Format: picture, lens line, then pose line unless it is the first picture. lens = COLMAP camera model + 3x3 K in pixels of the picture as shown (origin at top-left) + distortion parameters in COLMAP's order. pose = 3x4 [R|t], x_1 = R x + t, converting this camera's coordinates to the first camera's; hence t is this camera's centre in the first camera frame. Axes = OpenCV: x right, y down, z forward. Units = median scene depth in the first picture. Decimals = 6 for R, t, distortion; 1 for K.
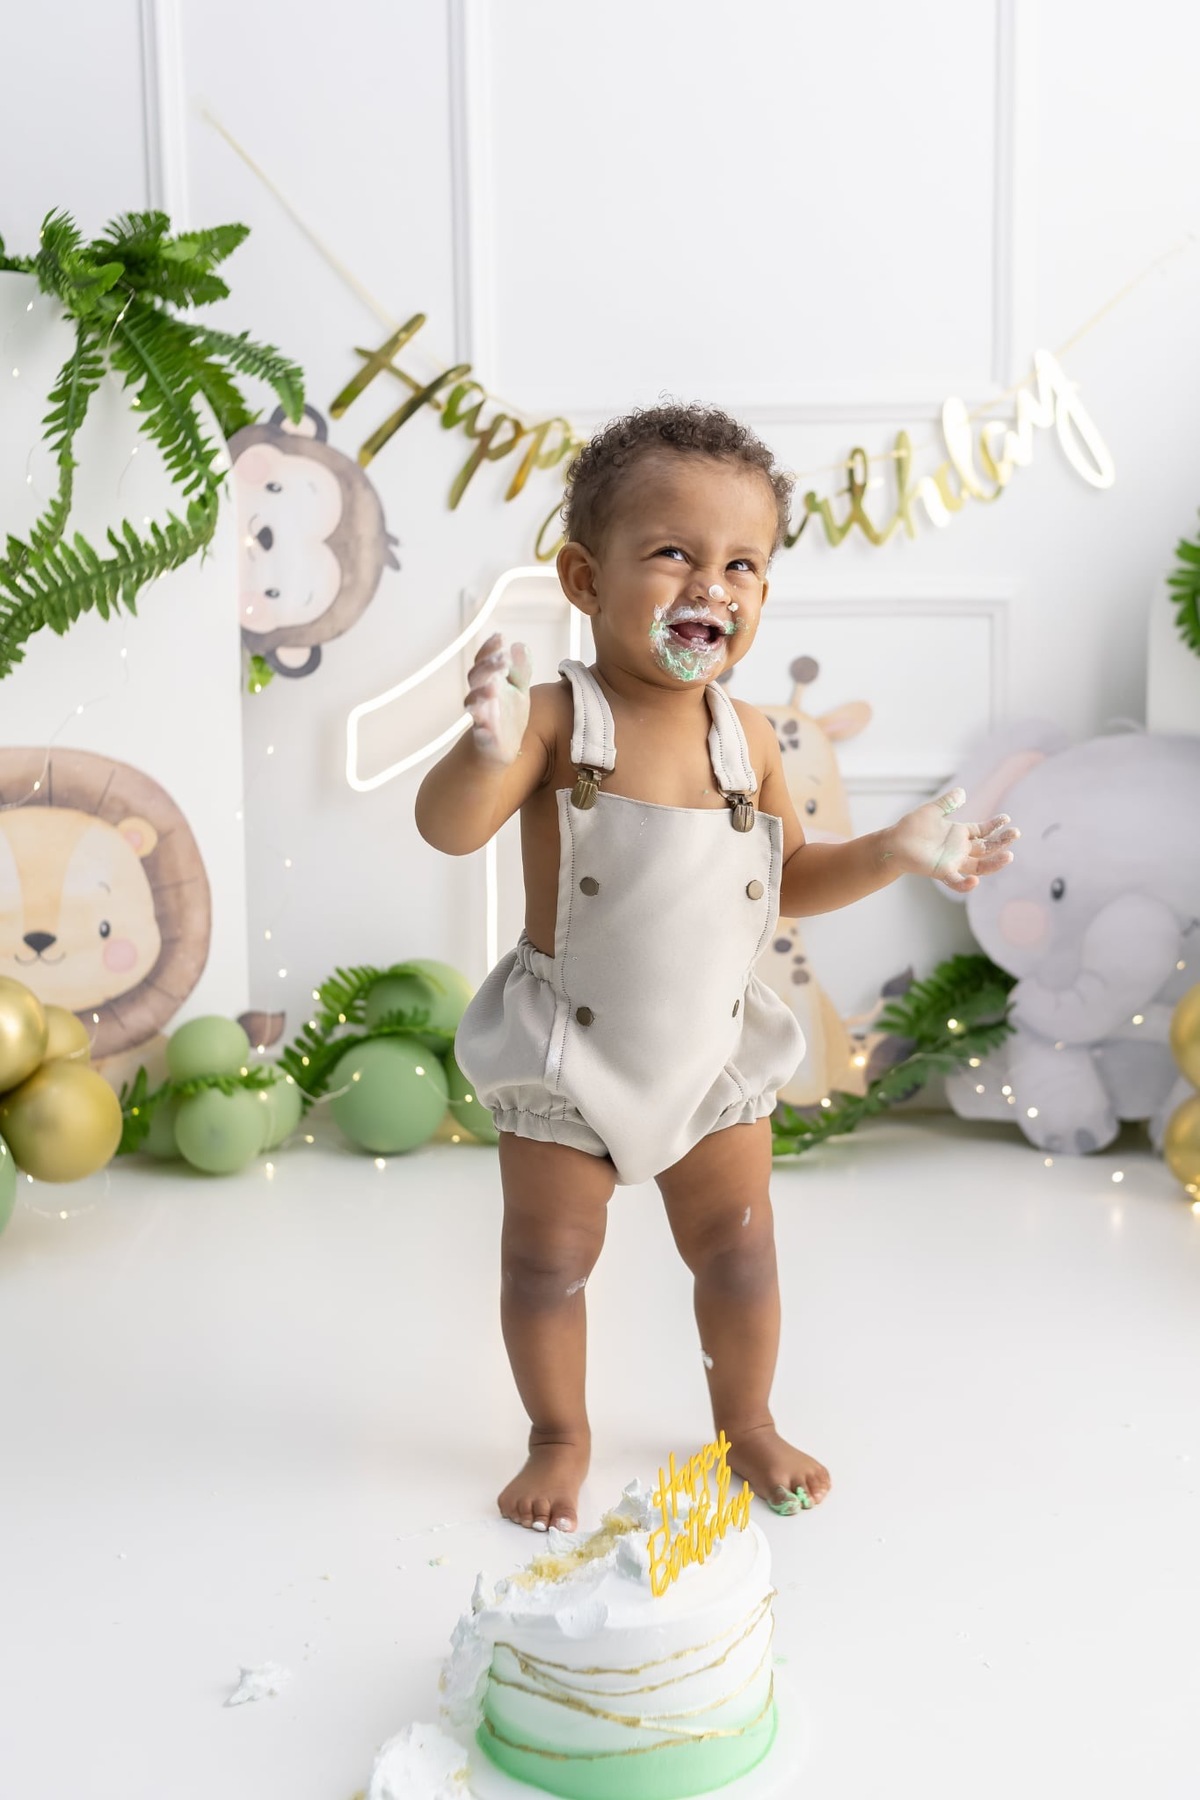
lens RADIAL K [[1847.7, 0, 613.6], [0, 1847.7, 861.8], [0, 0, 1]] dist [-0.005735, 0.002648]
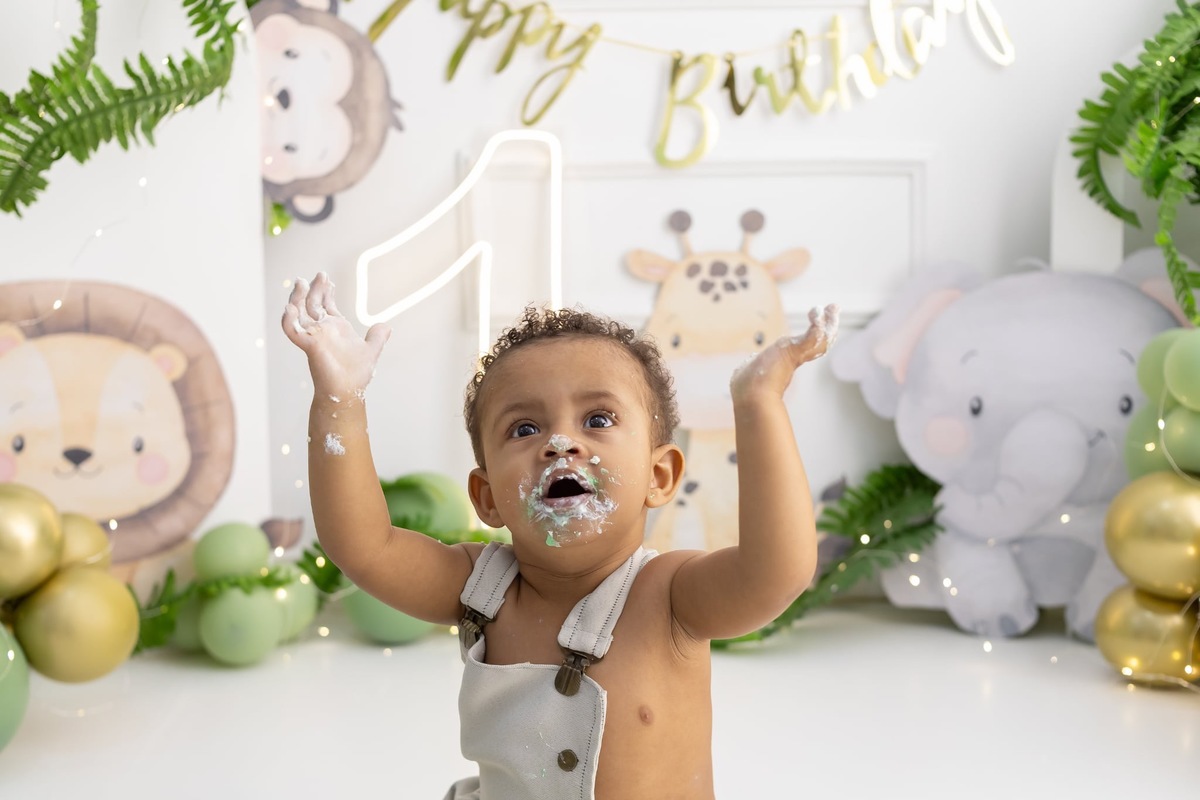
lens RADIAL K [[1231.8, 0, 596.5], [0, 1231.8, 400.8], [0, 0, 1]] dist [-0.005735, 0.002648]
pose [[0.999313, -0.004779, 0.036741, -0.025863], [0.005390, 0.999849, -0.016542, 0.023233], [-0.036656, 0.016729, 0.999188, 0.243989]]
